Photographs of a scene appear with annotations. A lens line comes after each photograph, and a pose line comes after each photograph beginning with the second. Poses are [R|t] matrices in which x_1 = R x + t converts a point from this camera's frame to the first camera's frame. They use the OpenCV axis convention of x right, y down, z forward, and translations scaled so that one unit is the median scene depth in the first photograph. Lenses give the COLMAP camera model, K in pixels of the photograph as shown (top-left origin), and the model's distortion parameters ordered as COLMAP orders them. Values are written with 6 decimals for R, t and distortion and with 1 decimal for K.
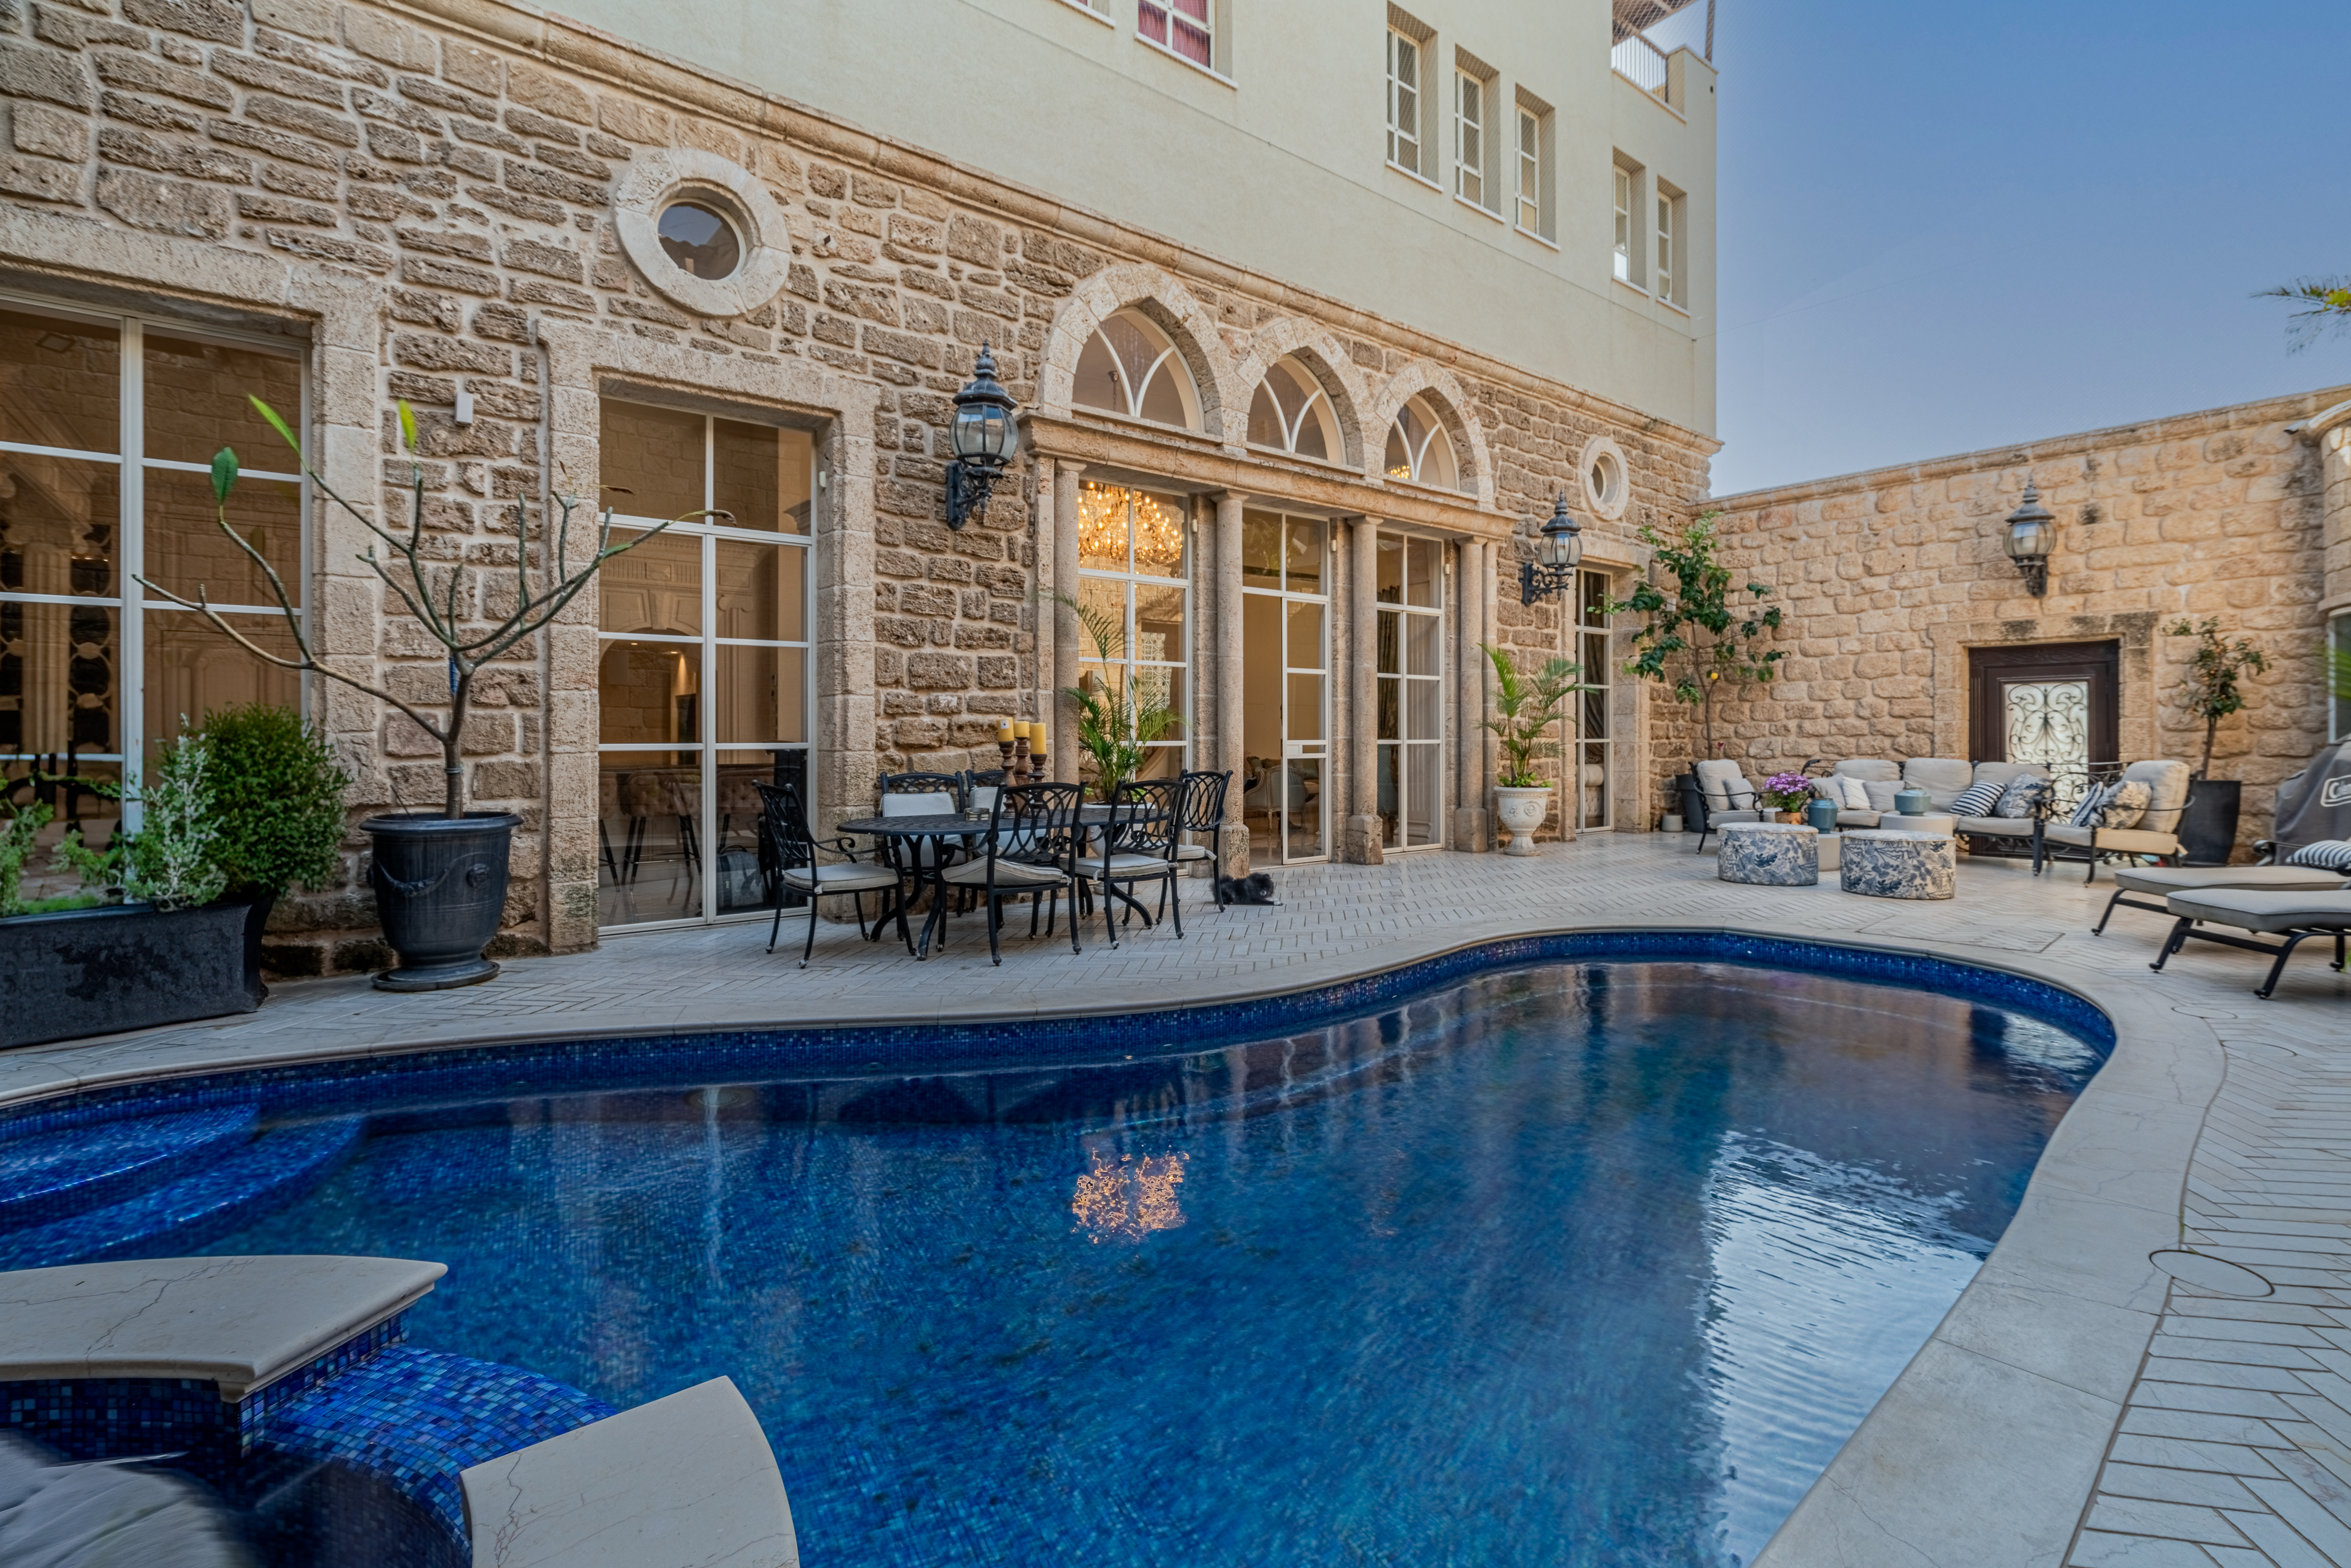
lens RADIAL K [[1080.1, 0, 1170.7], [0, 1080.1, 735.3], [0, 0, 1]] dist [0.000436, 0.000131]
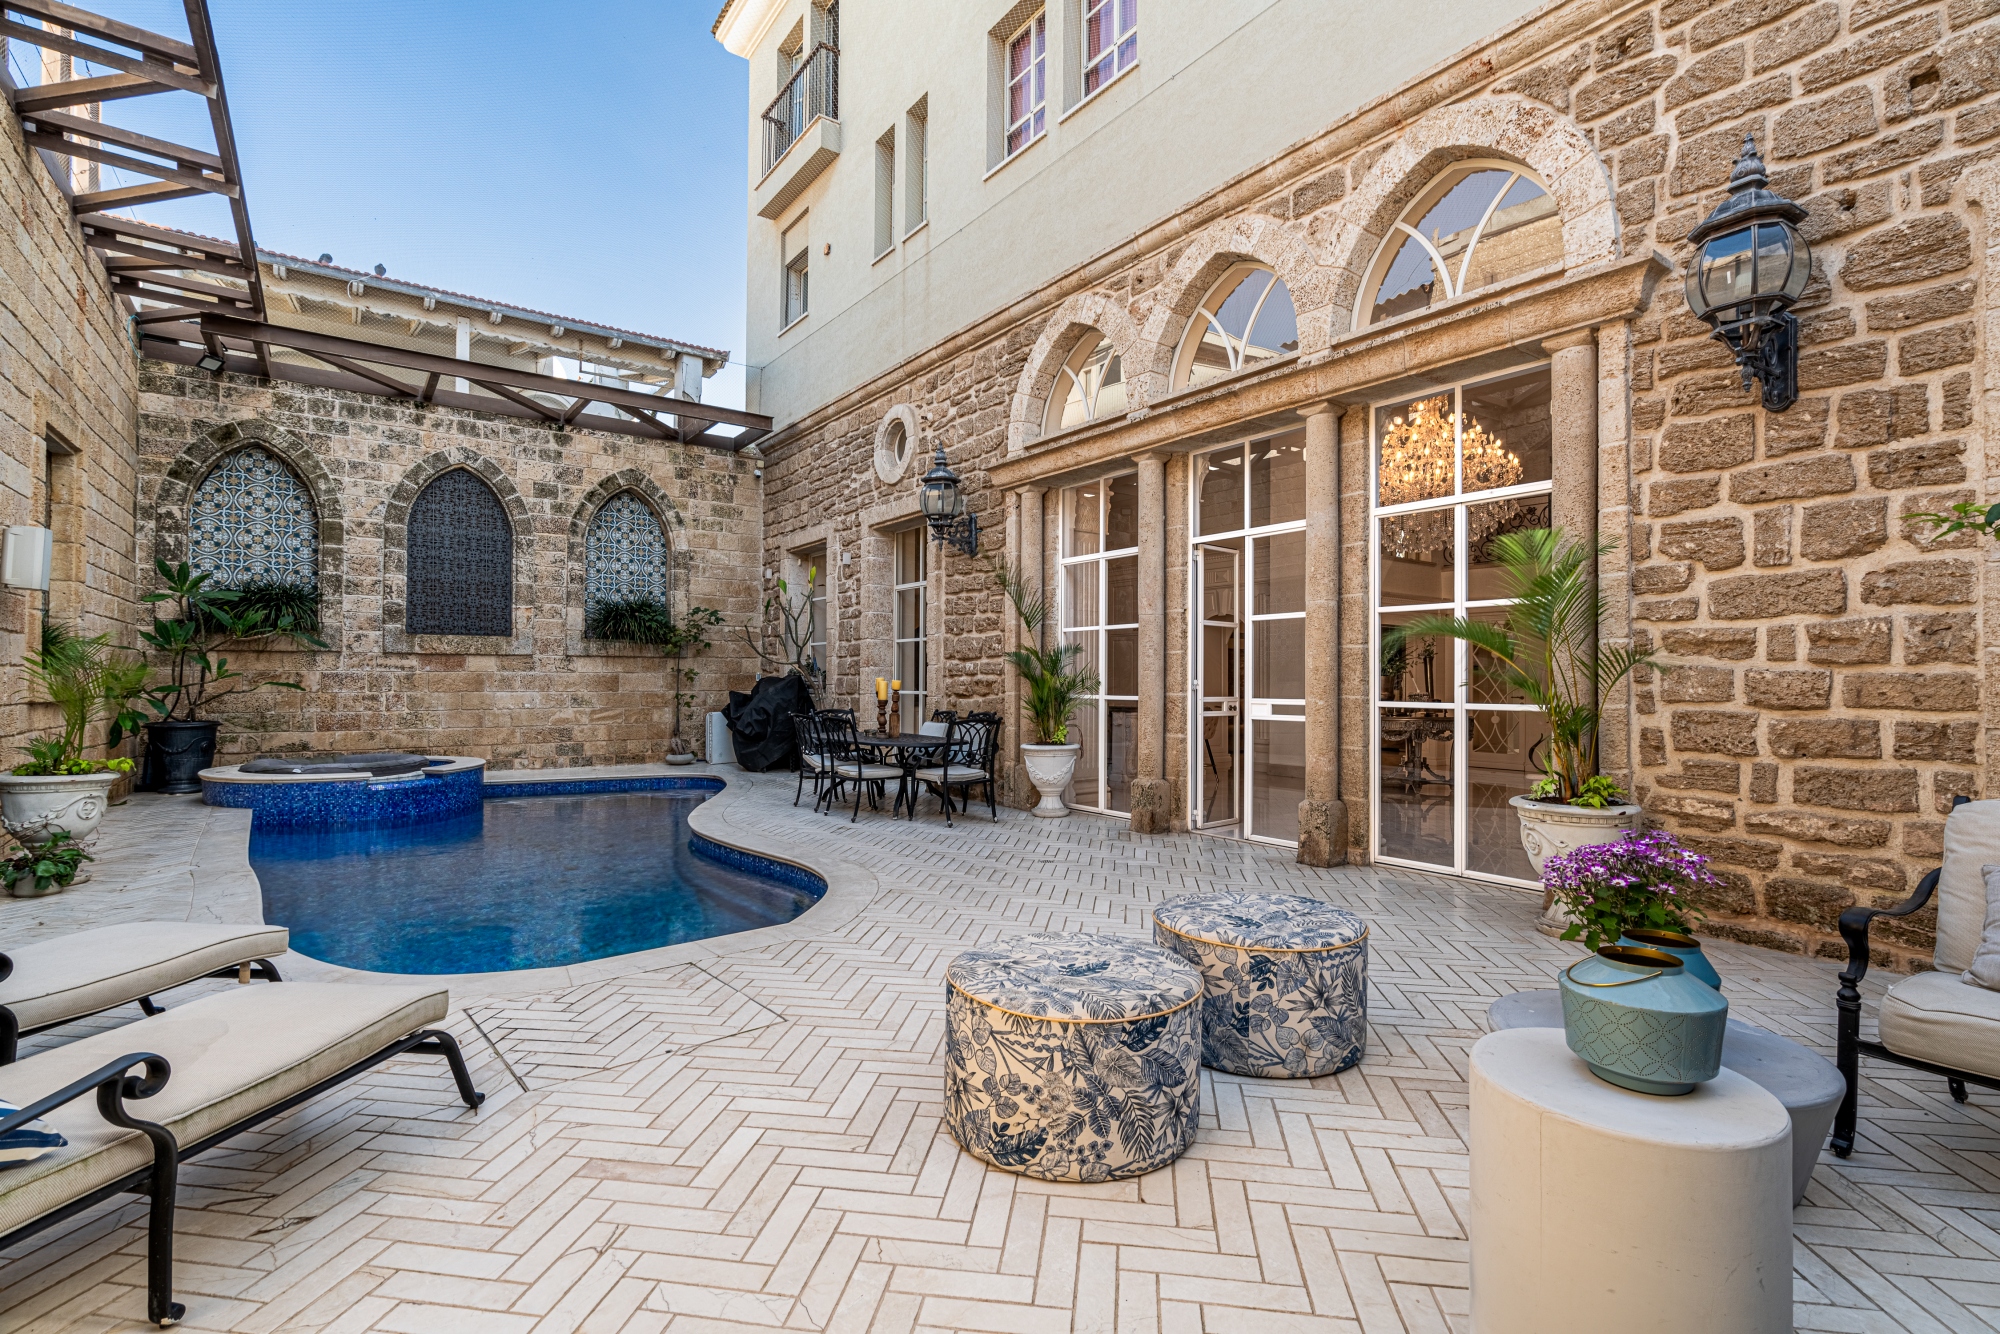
lens RADIAL K [[922.5, 0, 1000.0], [0, 922.5, 667.0], [0, 0, 1]] dist [0.001838, 0.000662]
pose [[-0.047096, -0.008254, -0.998856, 0.987205], [0.001363, 0.999964, -0.008327, -0.017243], [0.998889, -0.001753, -0.047083, 0.954394]]
